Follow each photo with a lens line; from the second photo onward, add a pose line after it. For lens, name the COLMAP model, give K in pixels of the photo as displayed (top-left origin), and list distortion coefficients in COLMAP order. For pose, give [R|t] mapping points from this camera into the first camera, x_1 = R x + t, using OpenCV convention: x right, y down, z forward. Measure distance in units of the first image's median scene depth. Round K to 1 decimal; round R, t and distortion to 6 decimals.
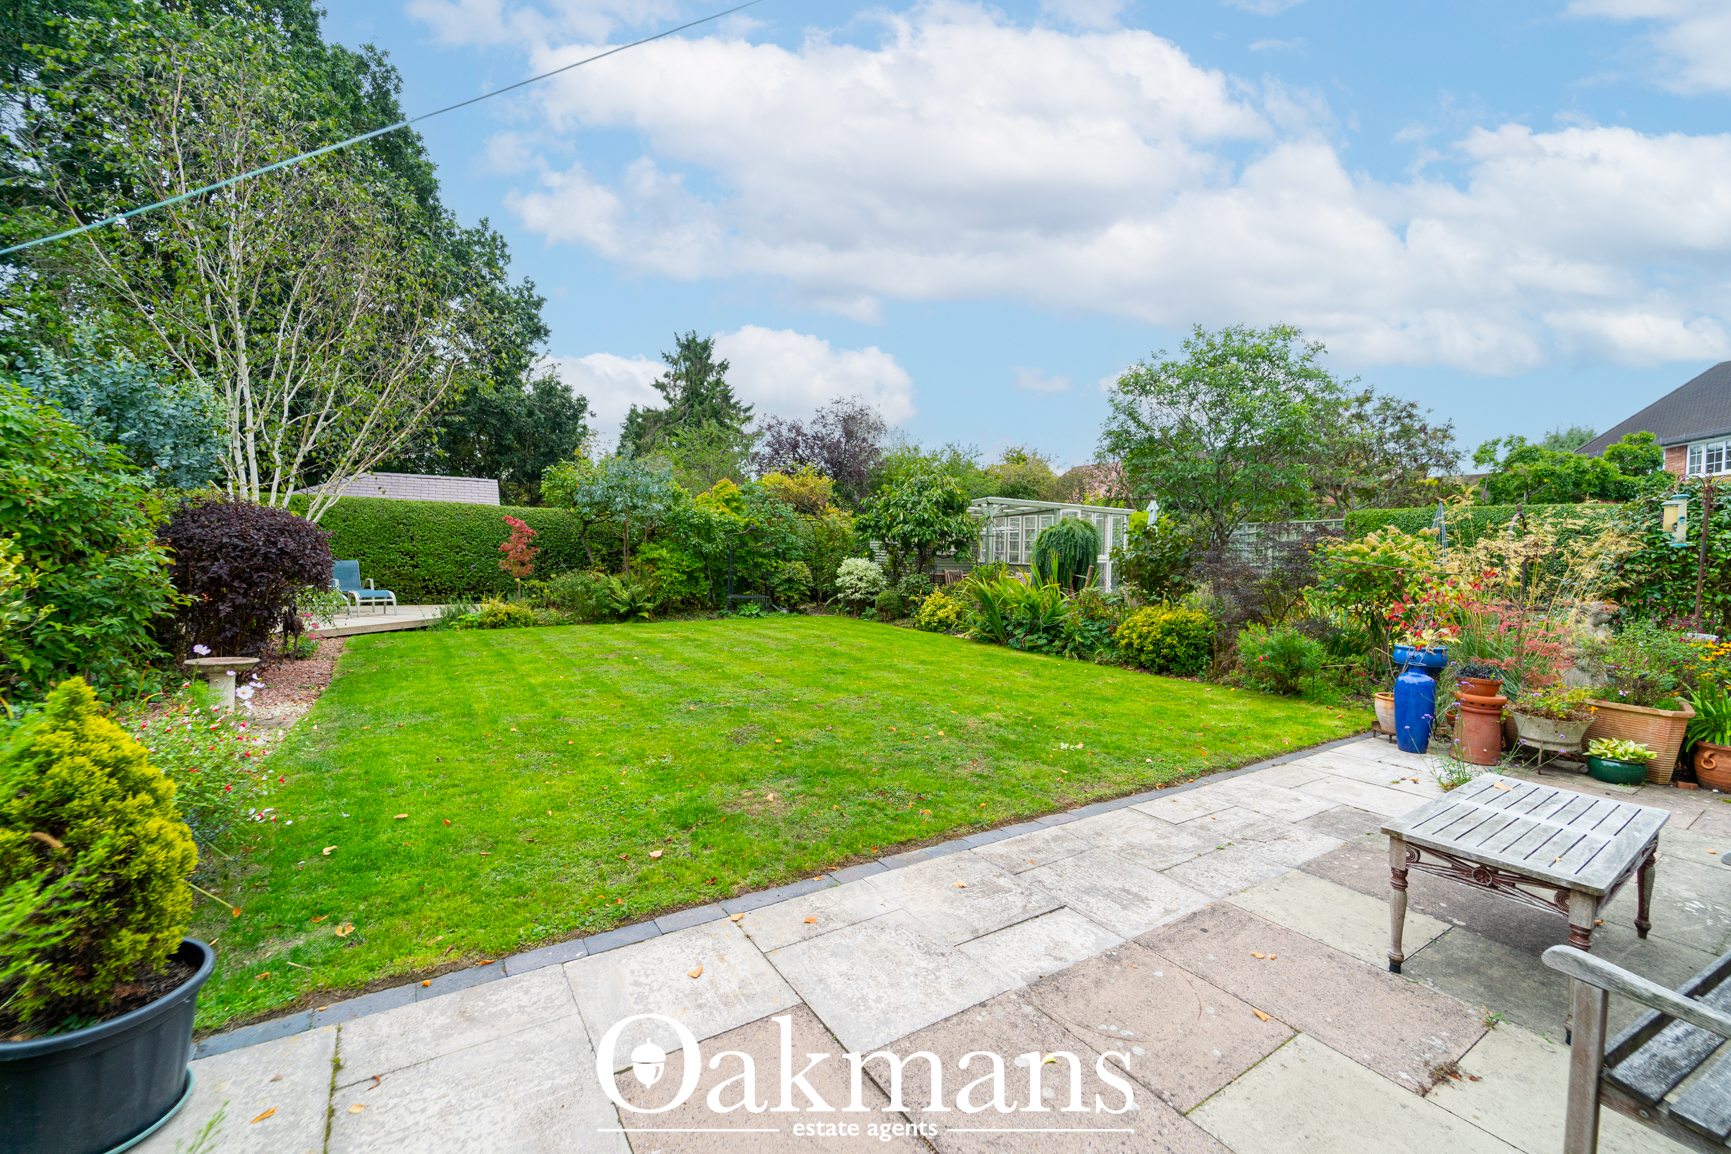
lens RADIAL K [[704.1, 0, 880.7], [0, 704.1, 587.8], [0, 0, 1]] dist [-0.001154, -0.000174]
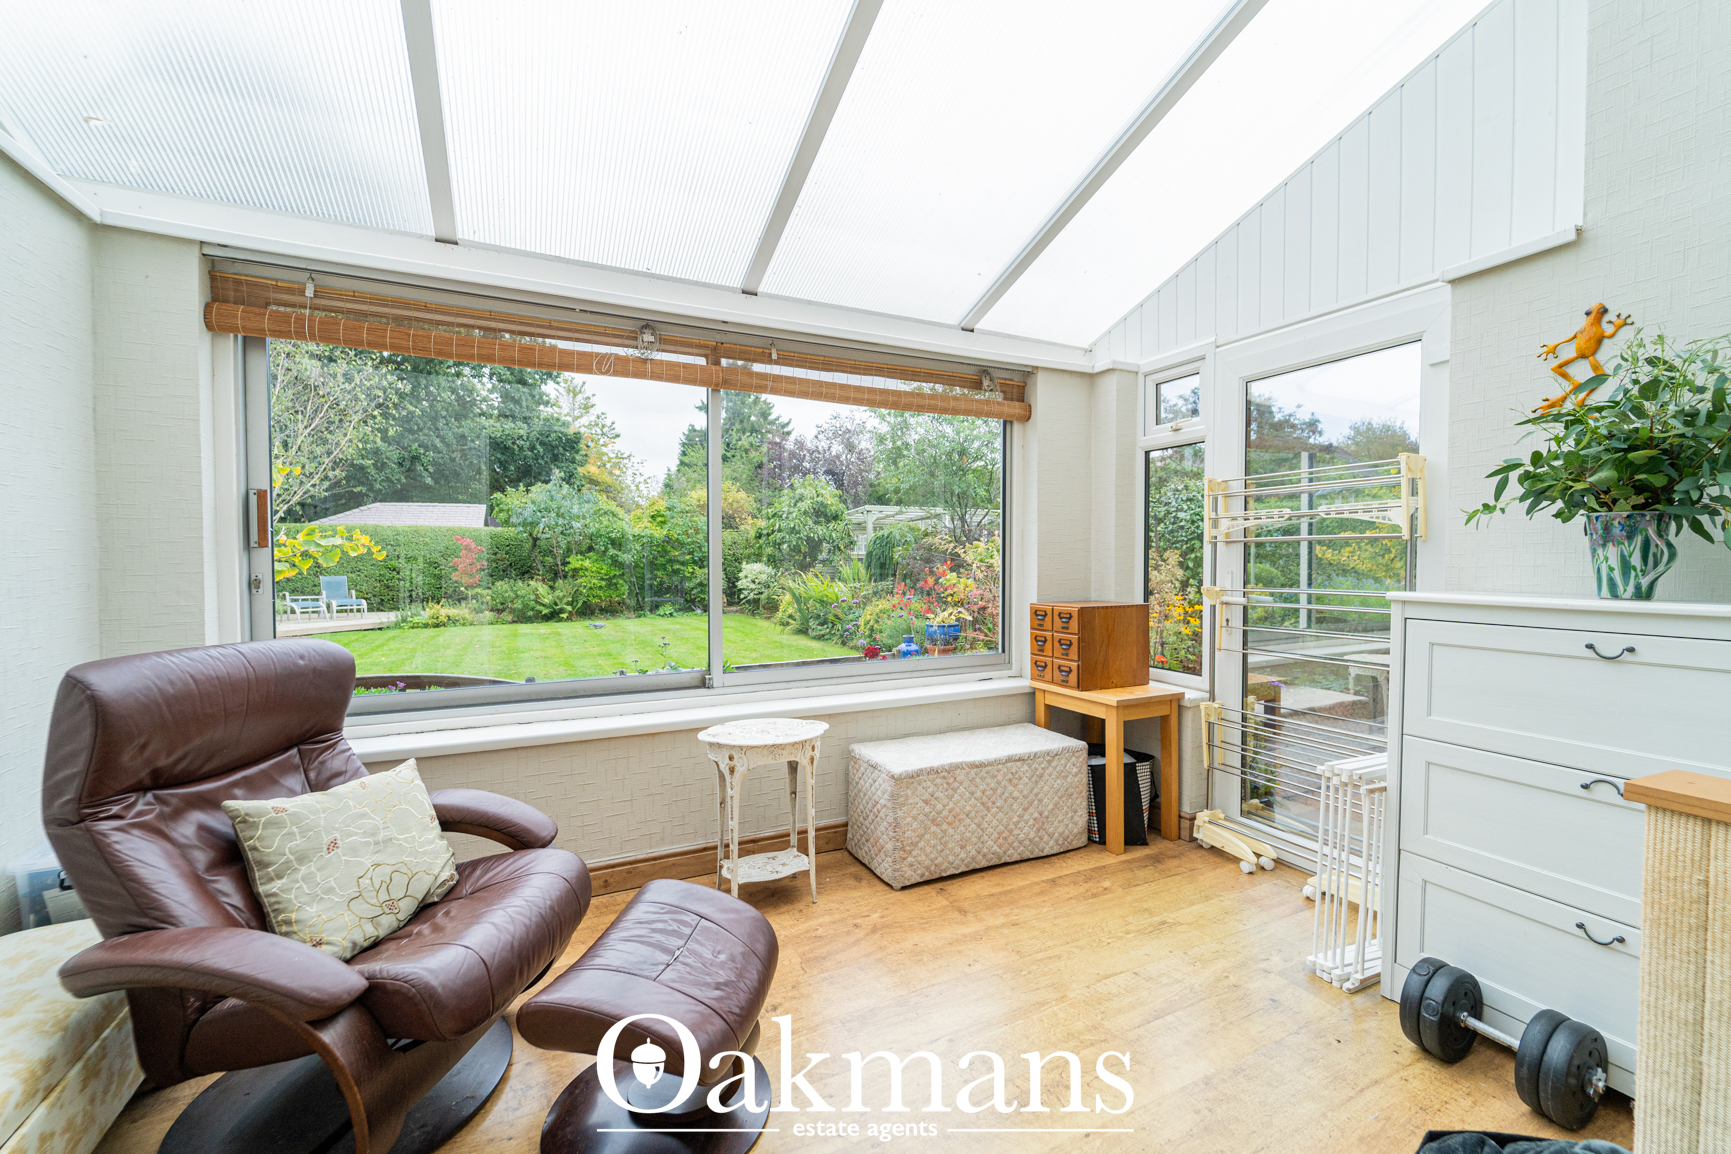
lens RADIAL K [[706.5, 0, 865.7], [0, 706.5, 576.9], [0, 0, 1]] dist [0.024804, -0.000050]
pose [[0.988971, -0.024907, -0.145998, 0.330578], [0.021602, 0.999474, -0.024175, 0.012268], [0.146524, 0.020754, 0.988989, -0.108069]]
